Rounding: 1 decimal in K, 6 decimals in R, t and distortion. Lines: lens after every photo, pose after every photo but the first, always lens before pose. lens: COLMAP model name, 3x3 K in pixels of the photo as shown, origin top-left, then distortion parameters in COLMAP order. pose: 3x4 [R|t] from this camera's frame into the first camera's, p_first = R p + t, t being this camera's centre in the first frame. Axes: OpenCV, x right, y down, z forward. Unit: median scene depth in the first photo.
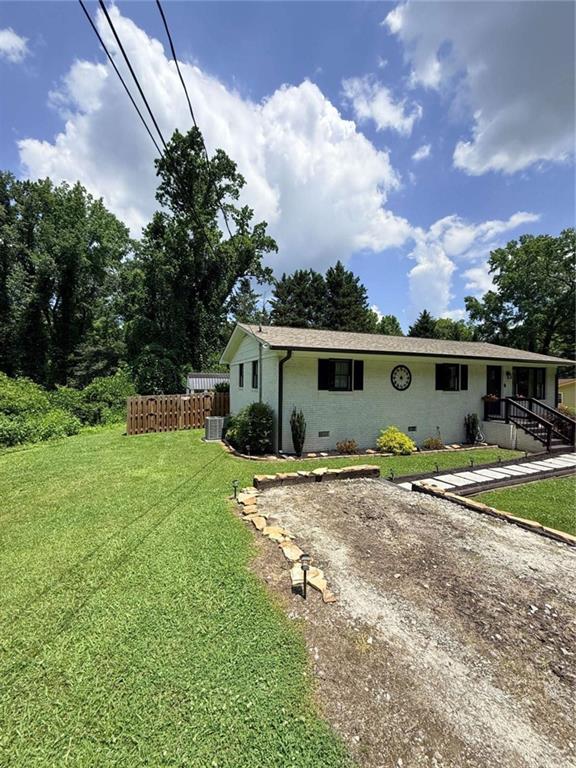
lens RADIAL K [[305.6, 0, 288.2], [0, 305.6, 381.9], [0, 0, 1]] dist [-0.002065, 0.000097]
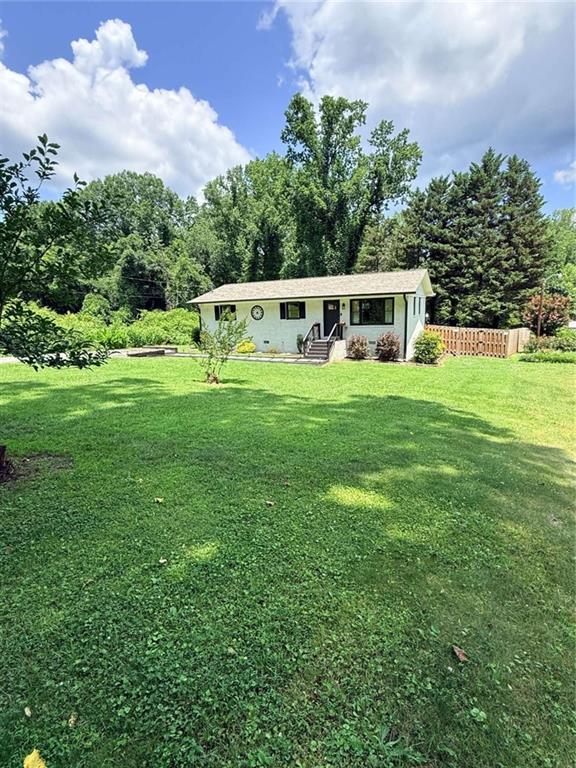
lens RADIAL K [[377.8, 0, 288.4], [0, 377.8, 386.3], [0, 0, 1]] dist [0.002250, 0.000098]
pose [[0.664457, 0.111835, -0.738911, 1.871769], [0.039975, 0.982005, 0.184575, 0.007493], [0.746256, -0.152181, 0.648030, -0.305149]]
